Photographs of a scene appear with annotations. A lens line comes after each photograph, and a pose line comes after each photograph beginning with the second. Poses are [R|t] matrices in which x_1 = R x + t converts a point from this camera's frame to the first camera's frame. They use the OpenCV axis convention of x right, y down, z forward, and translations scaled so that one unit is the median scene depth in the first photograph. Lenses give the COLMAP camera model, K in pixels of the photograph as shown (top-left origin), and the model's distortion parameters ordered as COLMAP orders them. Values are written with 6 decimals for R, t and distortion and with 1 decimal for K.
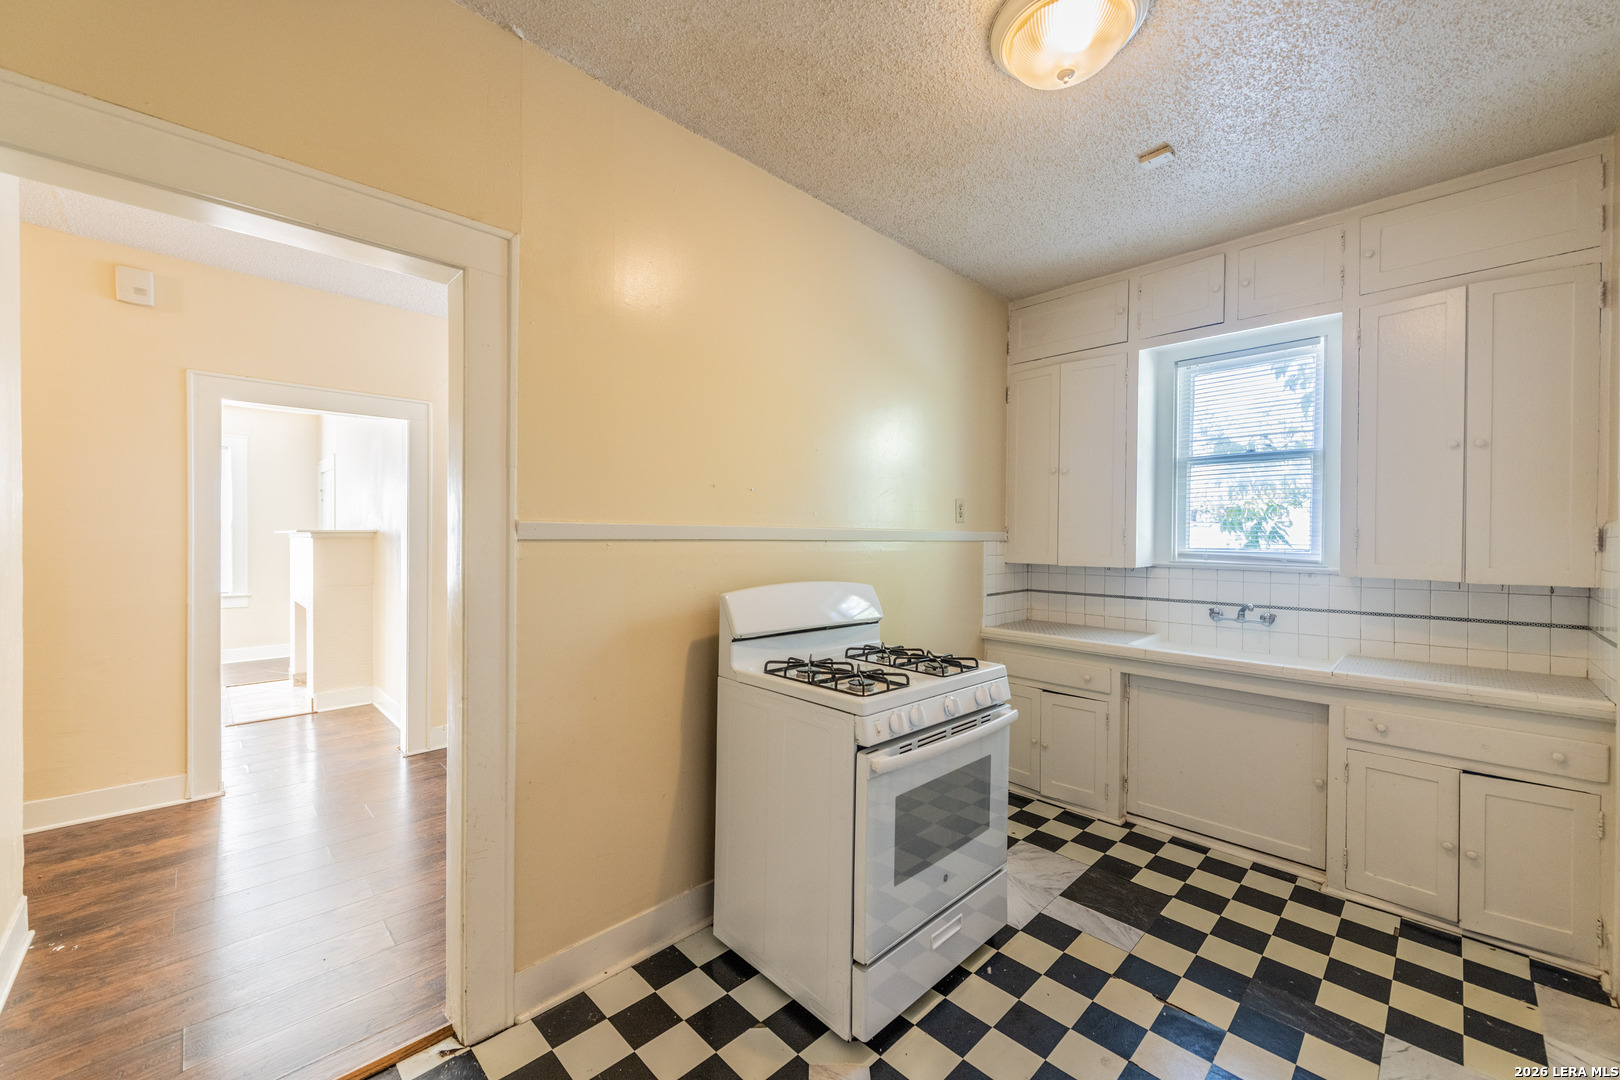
lens RADIAL K [[624.0, 0, 810.0], [0, 624.0, 540.0], [0, 0, 1]] dist [0.001553, -0.000784]
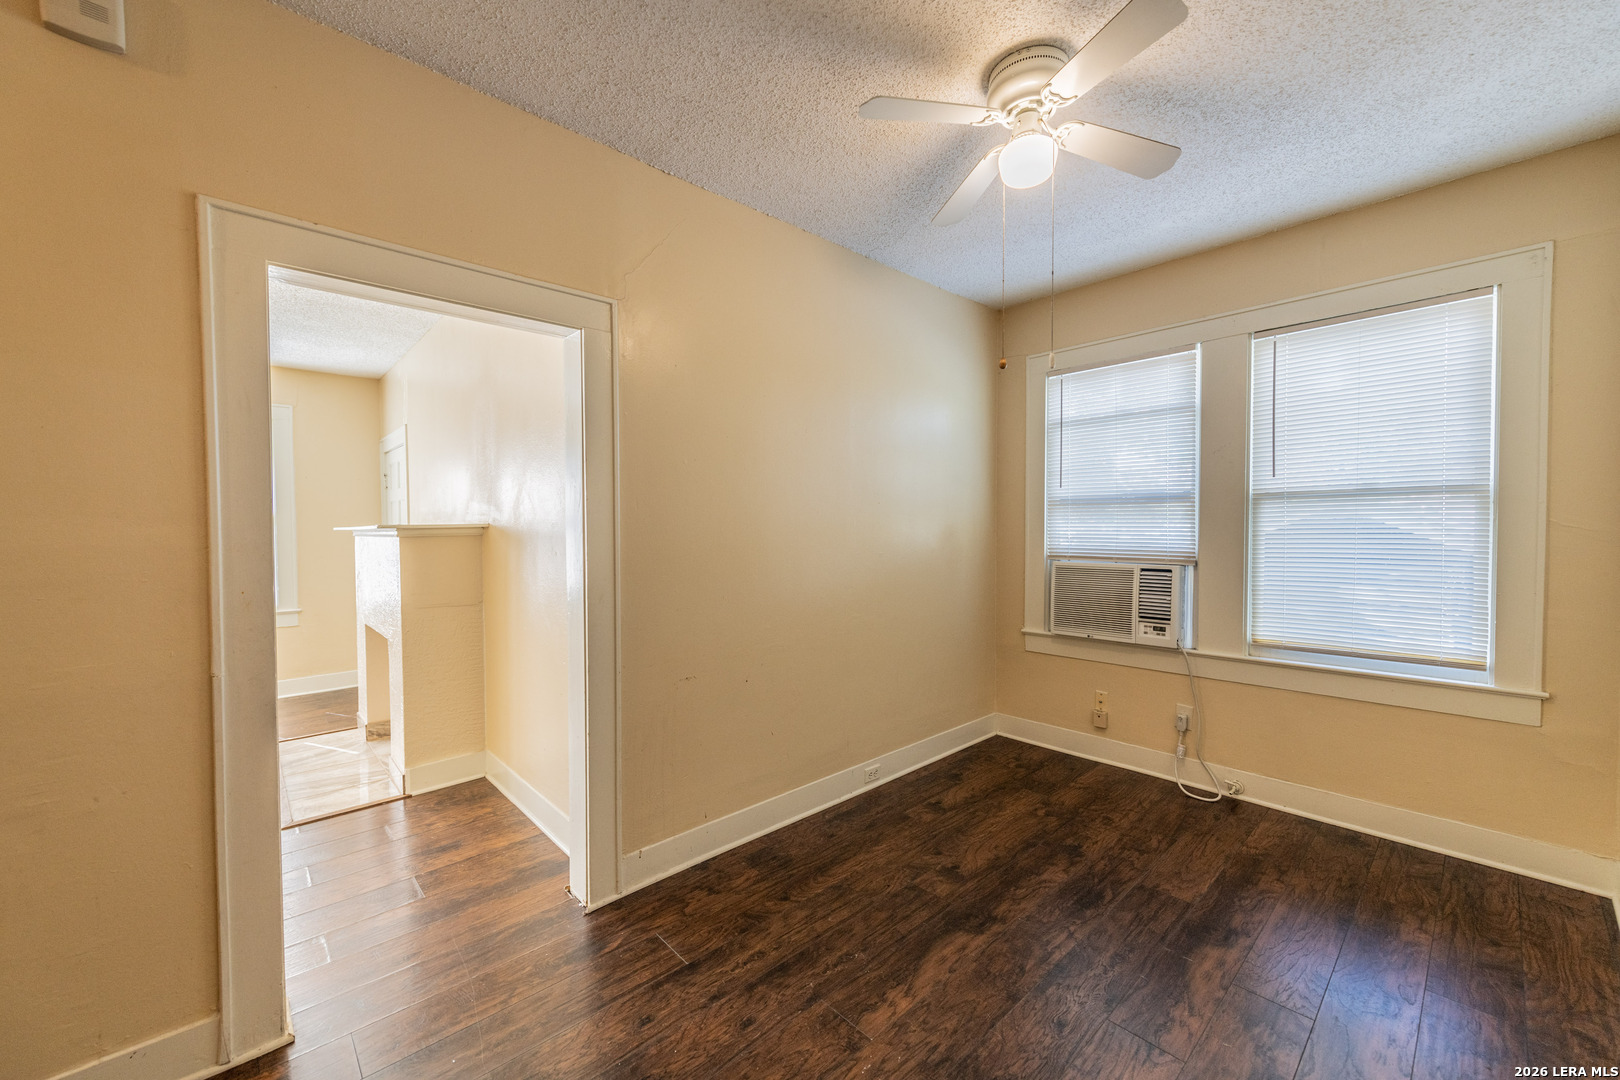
lens RADIAL K [[624.0, 0, 810.0], [0, 624.0, 540.0], [0, 0, 1]] dist [0.001553, -0.000784]
pose [[0.999124, -0.010750, -0.040446, -0.361667], [0.011397, 0.999810, 0.015804, -0.006543], [0.040268, -0.016251, 0.999057, 0.378822]]
